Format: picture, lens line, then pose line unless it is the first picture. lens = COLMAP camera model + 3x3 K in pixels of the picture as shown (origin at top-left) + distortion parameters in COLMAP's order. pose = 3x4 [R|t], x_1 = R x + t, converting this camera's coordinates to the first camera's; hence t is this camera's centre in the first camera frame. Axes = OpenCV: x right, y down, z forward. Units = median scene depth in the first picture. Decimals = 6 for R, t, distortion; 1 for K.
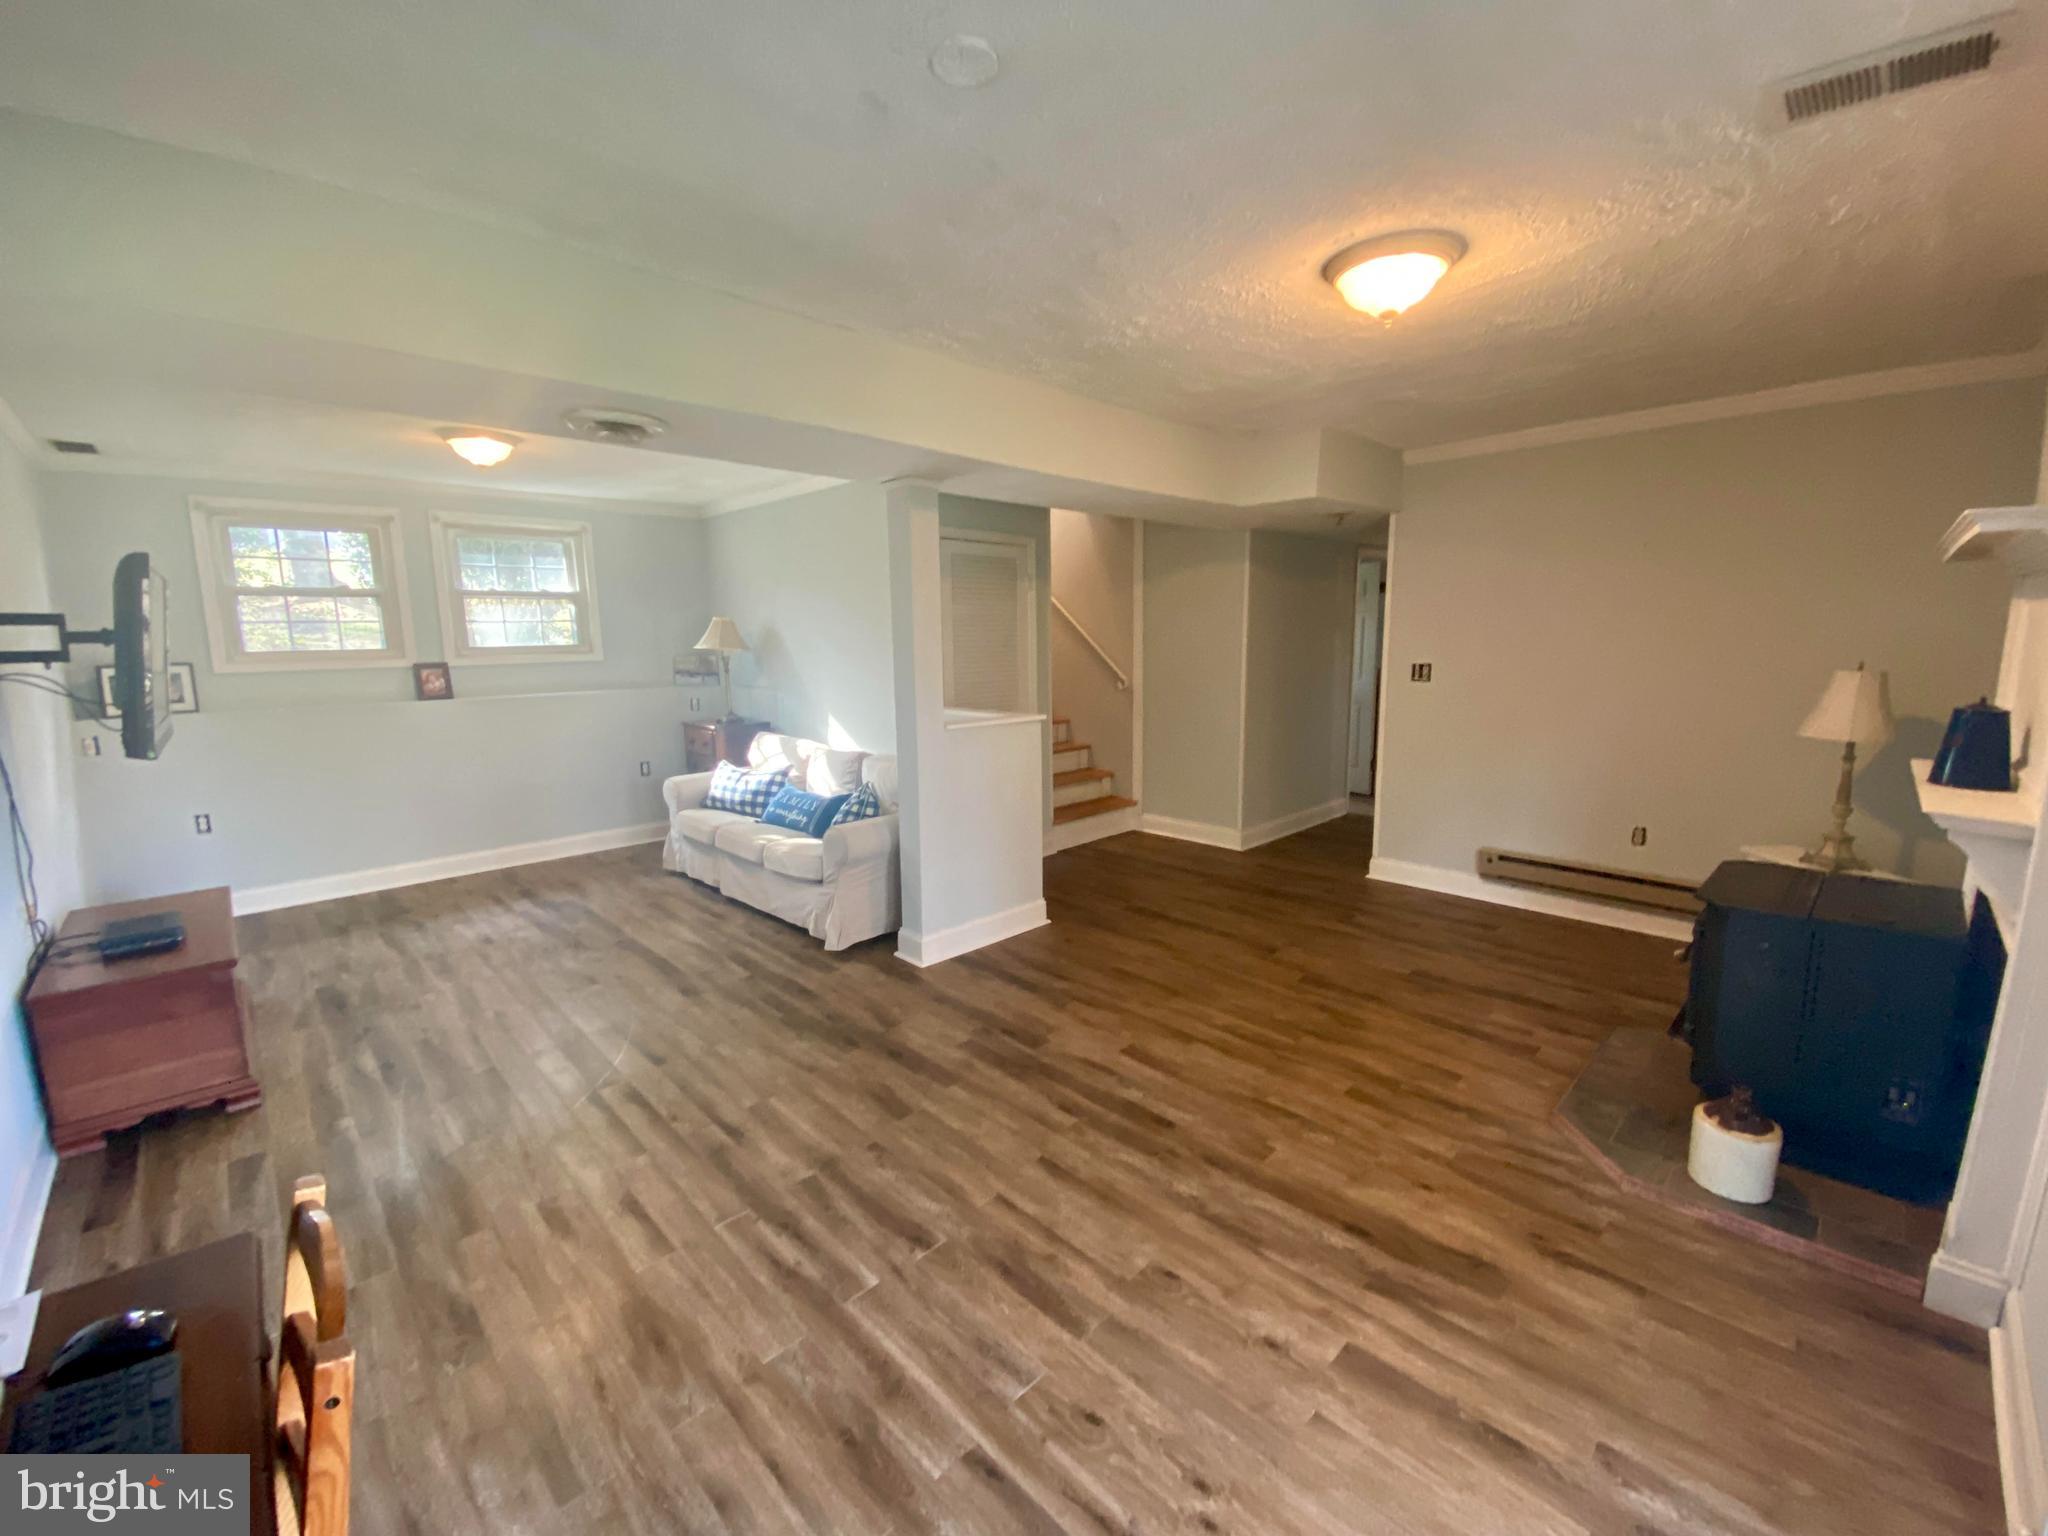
lens RADIAL K [[825.2, 0, 1024.0], [0, 825.2, 768.0], [0, 0, 1]] dist [0.001886, -0.015508]
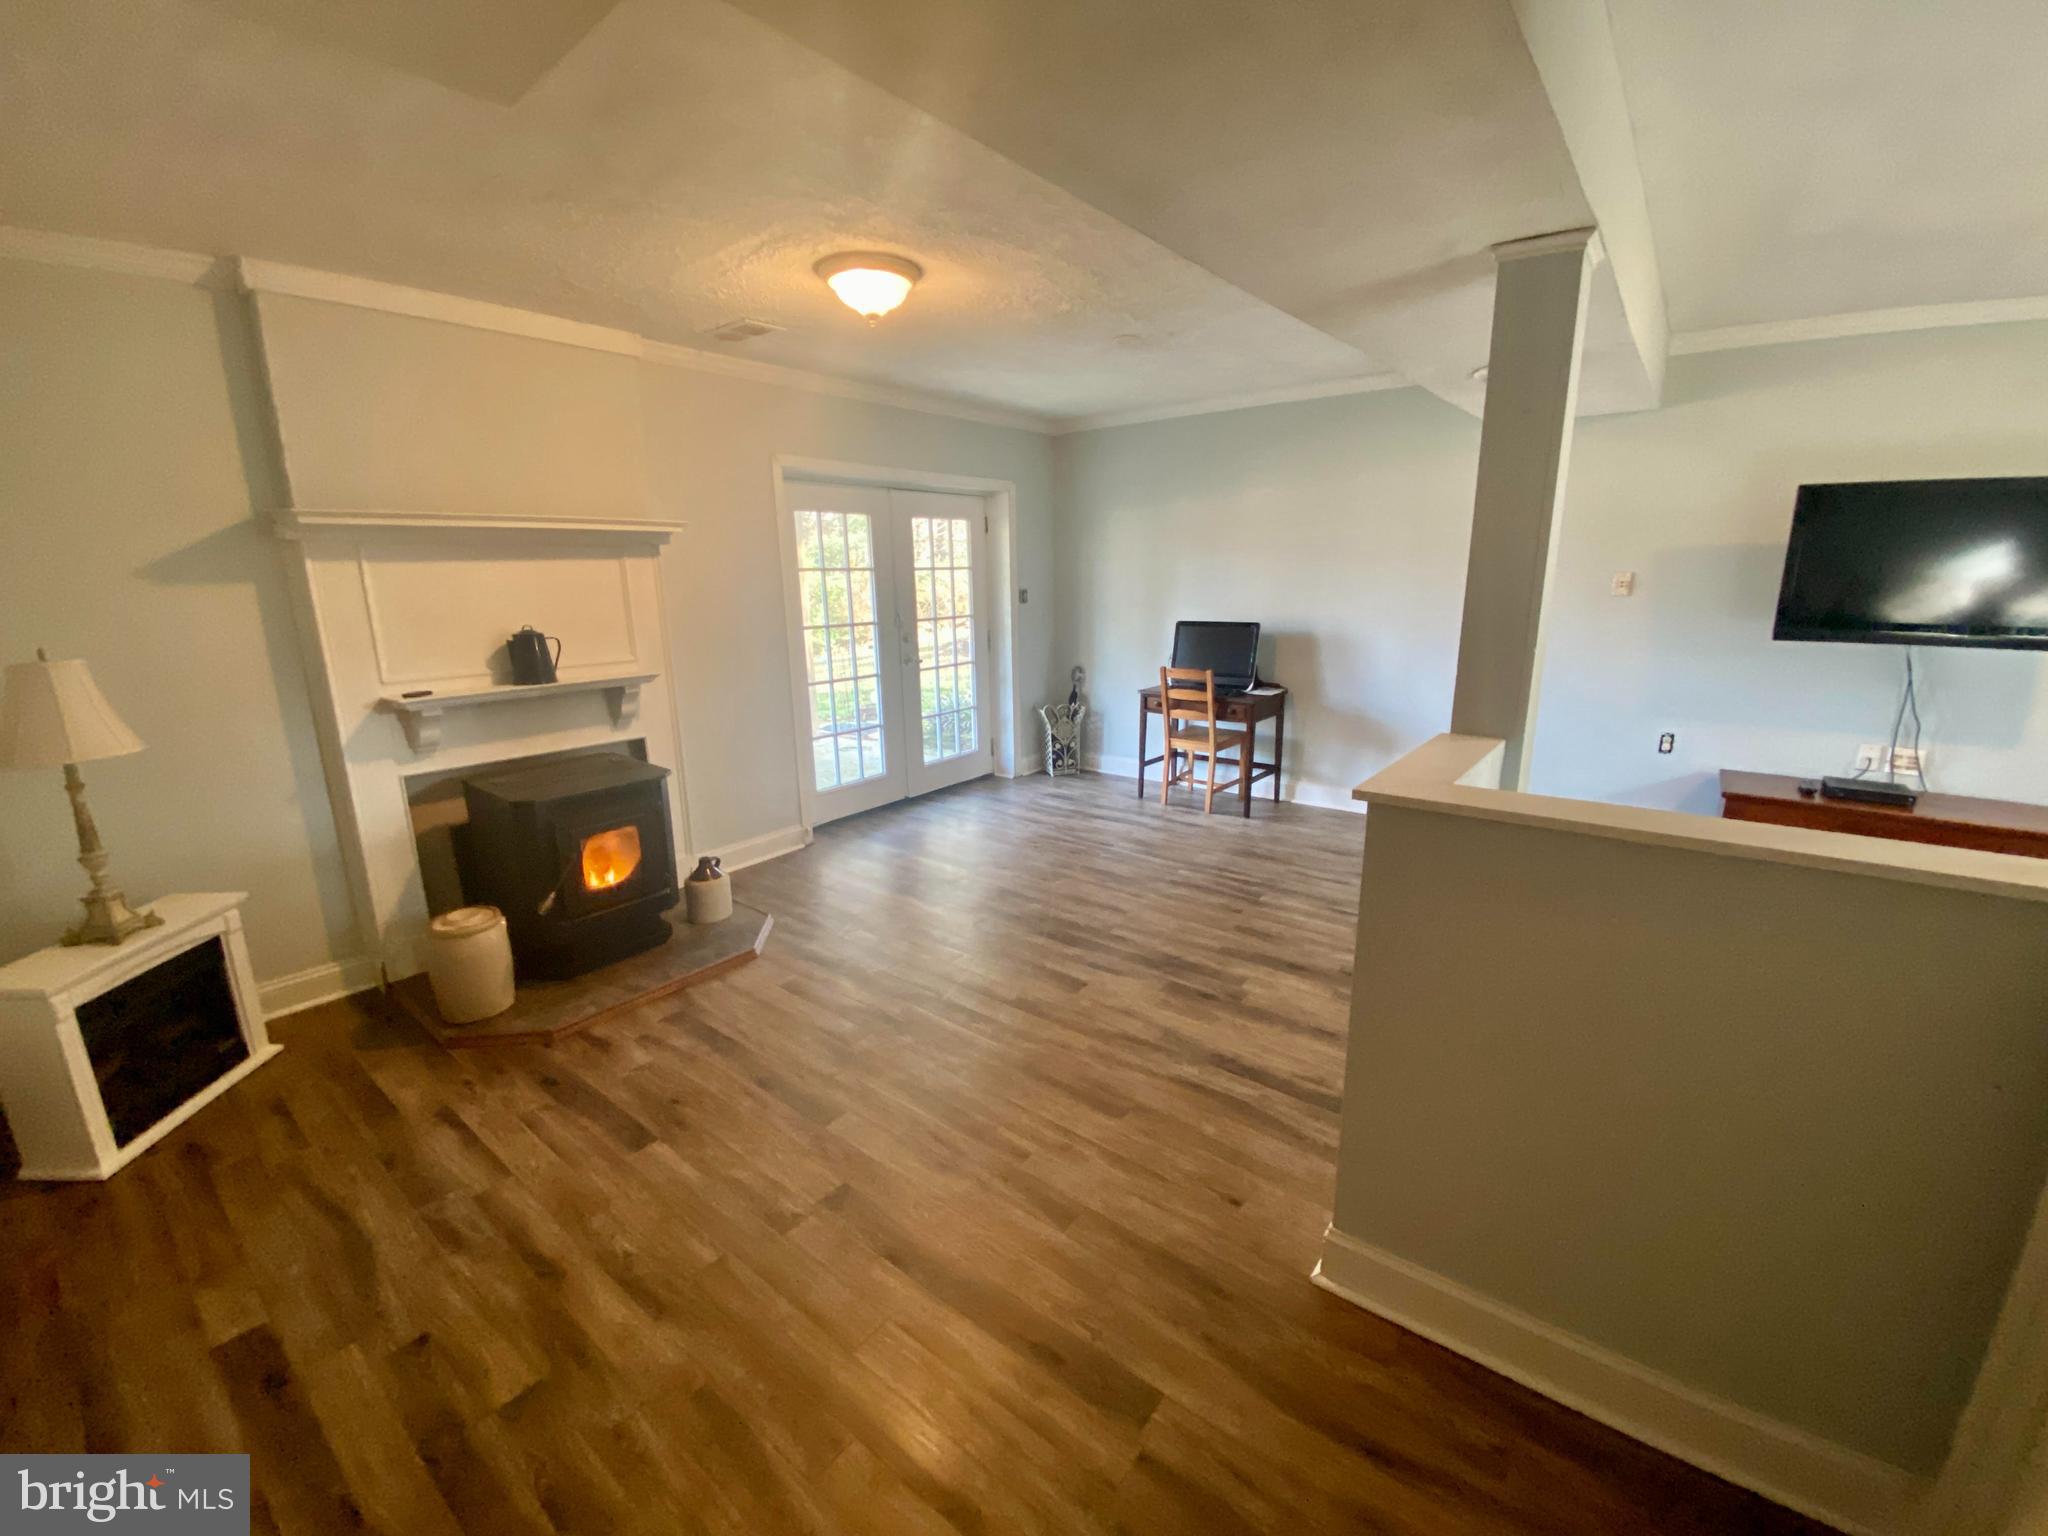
lens RADIAL K [[825.2, 0, 1024.0], [0, 825.2, 768.0], [0, 0, 1]] dist [0.001886, -0.015508]
pose [[-0.991441, 0.061529, -0.115151, 0.331851], [0.012623, 0.923029, 0.384524, -0.336044], [0.129947, 0.379779, -0.915905, 2.040037]]
